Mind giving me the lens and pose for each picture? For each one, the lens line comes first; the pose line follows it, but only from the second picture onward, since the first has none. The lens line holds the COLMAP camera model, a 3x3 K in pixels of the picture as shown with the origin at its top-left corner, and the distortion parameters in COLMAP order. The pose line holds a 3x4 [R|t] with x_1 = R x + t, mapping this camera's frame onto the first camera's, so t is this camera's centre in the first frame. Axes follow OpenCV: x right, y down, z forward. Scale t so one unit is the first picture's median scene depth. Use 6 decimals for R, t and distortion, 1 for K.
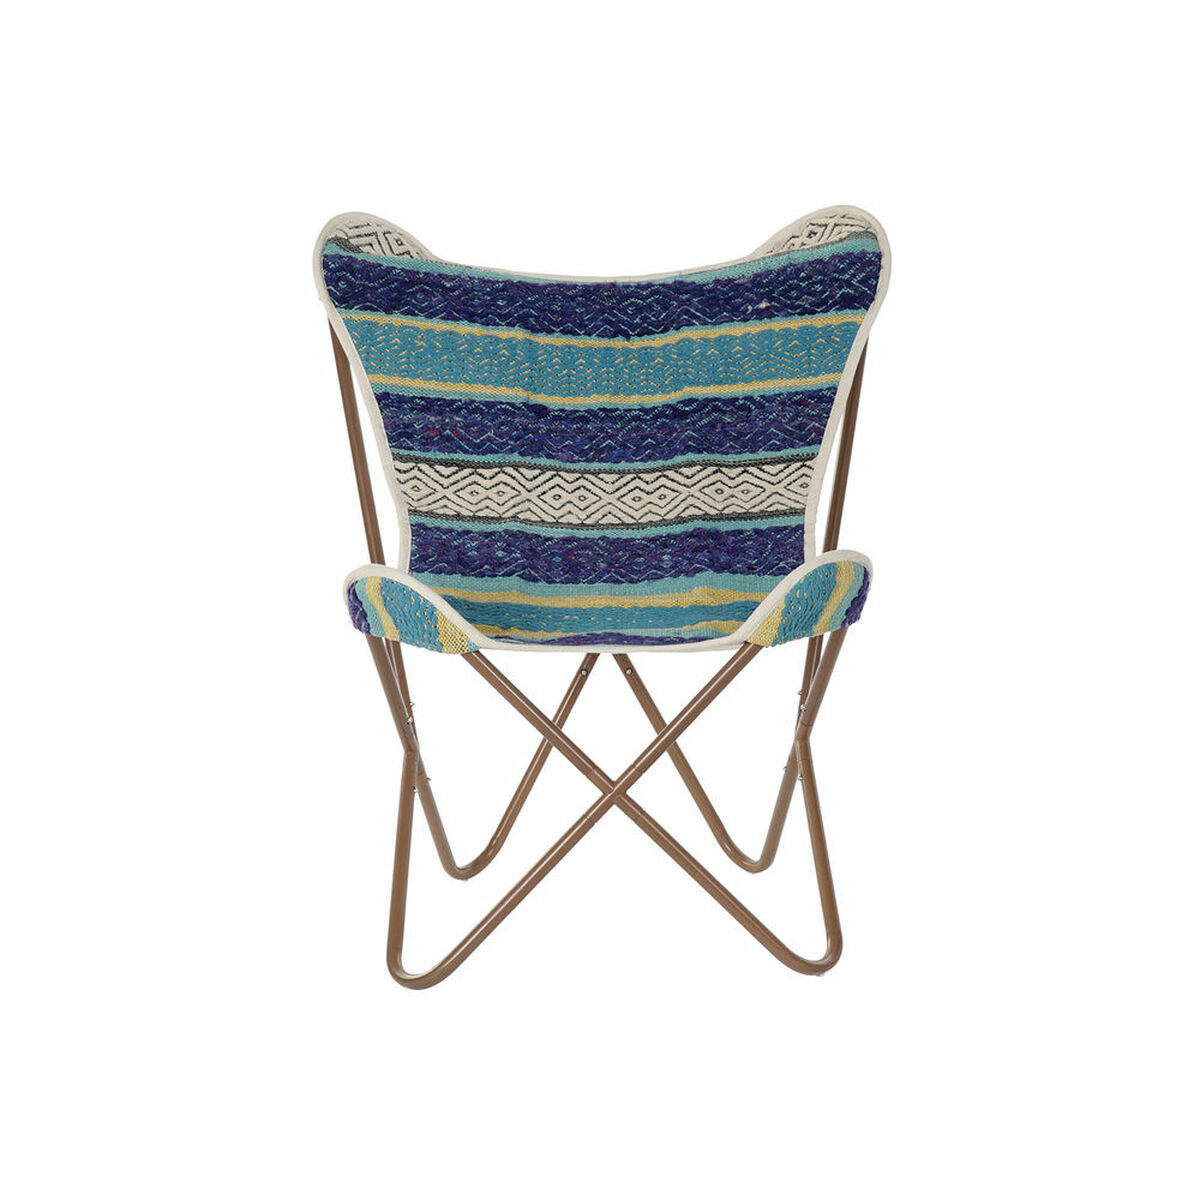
lens RADIAL K [[2242.0, 0, 600.0], [0, 2242.0, 600.0], [0, 0, 1]] dist [-0.029884, 0.120012]
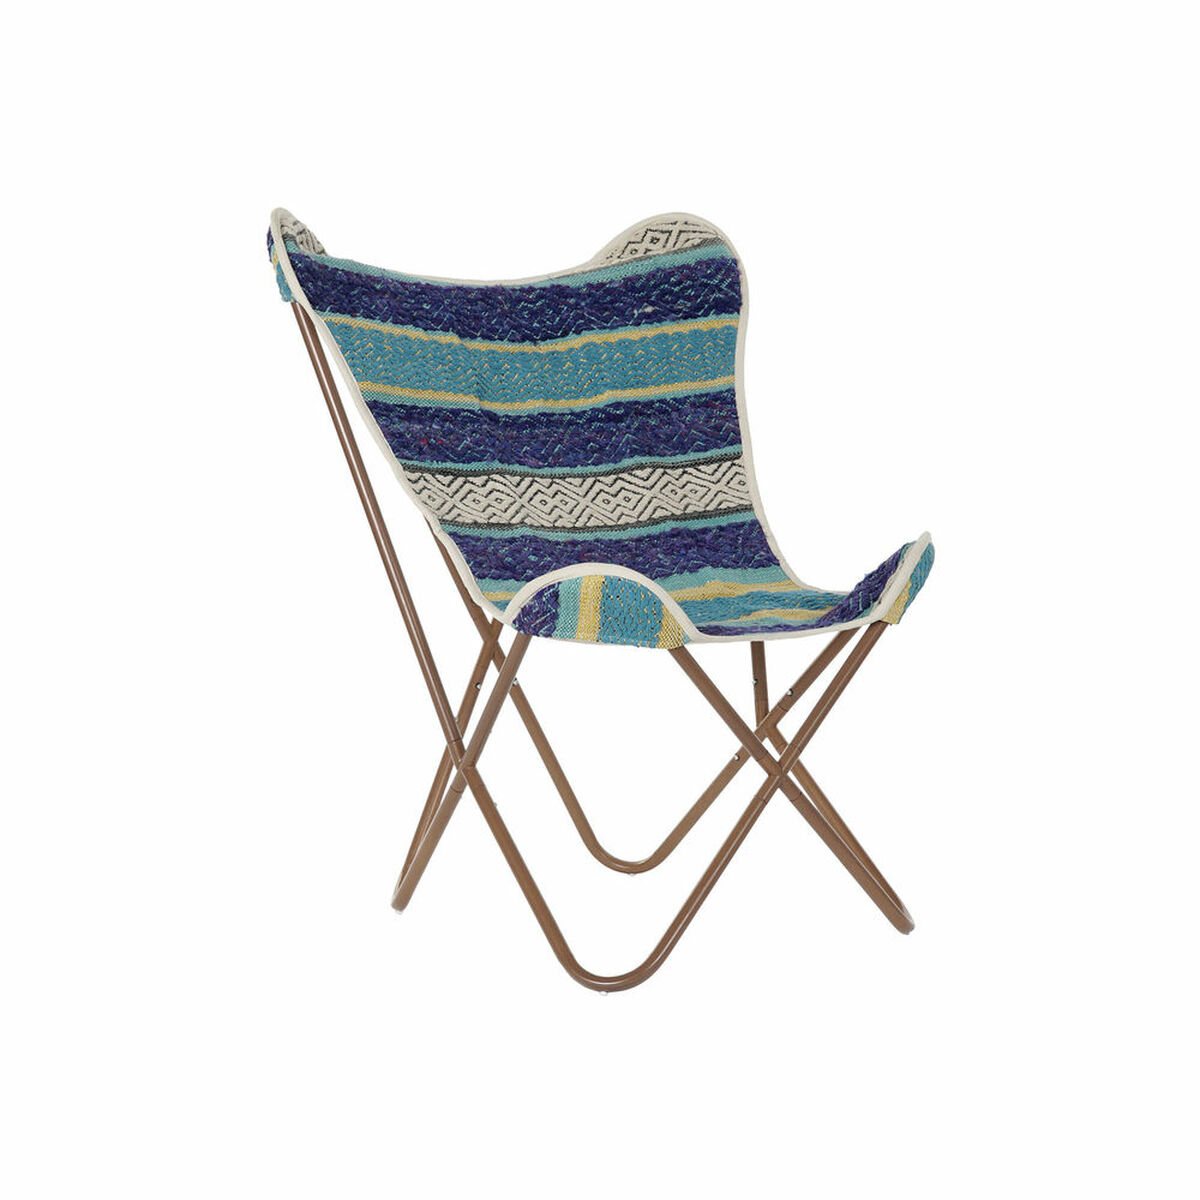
lens RADIAL K [[2994.1, 0, 600.0], [0, 2994.1, 600.0], [0, 0, 1]] dist [0.056658, 0.152380]
pose [[0.809389, -0.054167, 0.584770, -0.759370], [0.073359, 0.997264, -0.009160, 0.010362], [-0.582673, 0.050312, 0.811148, -0.080672]]
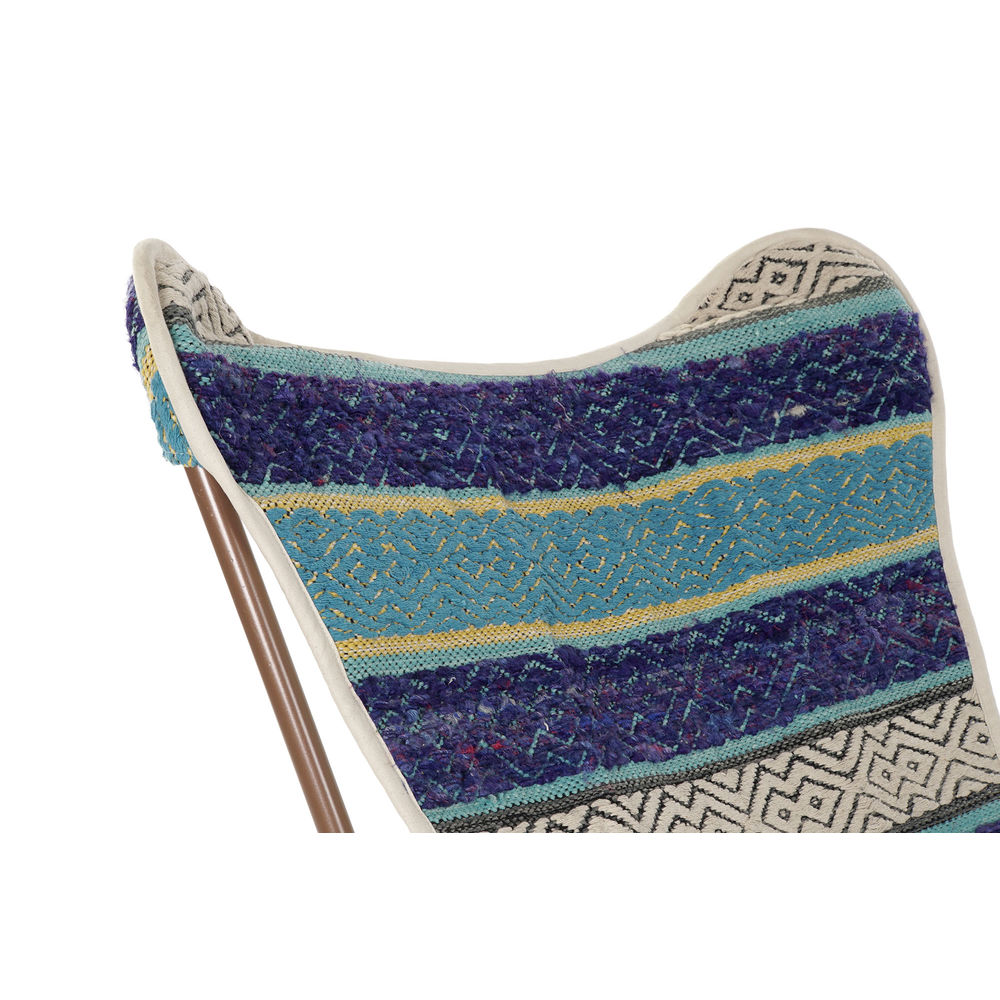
lens RADIAL K [[2017.2, 0, 555.0], [0, 2017.2, 500.2], [0, 0, 1]] dist [0.054670, 0.131844]
pose [[0.710471, -0.084616, 0.698621, -0.334794], [0.063759, 0.996402, 0.055843, -0.144471], [-0.700833, 0.004869, 0.713309, 0.694102]]
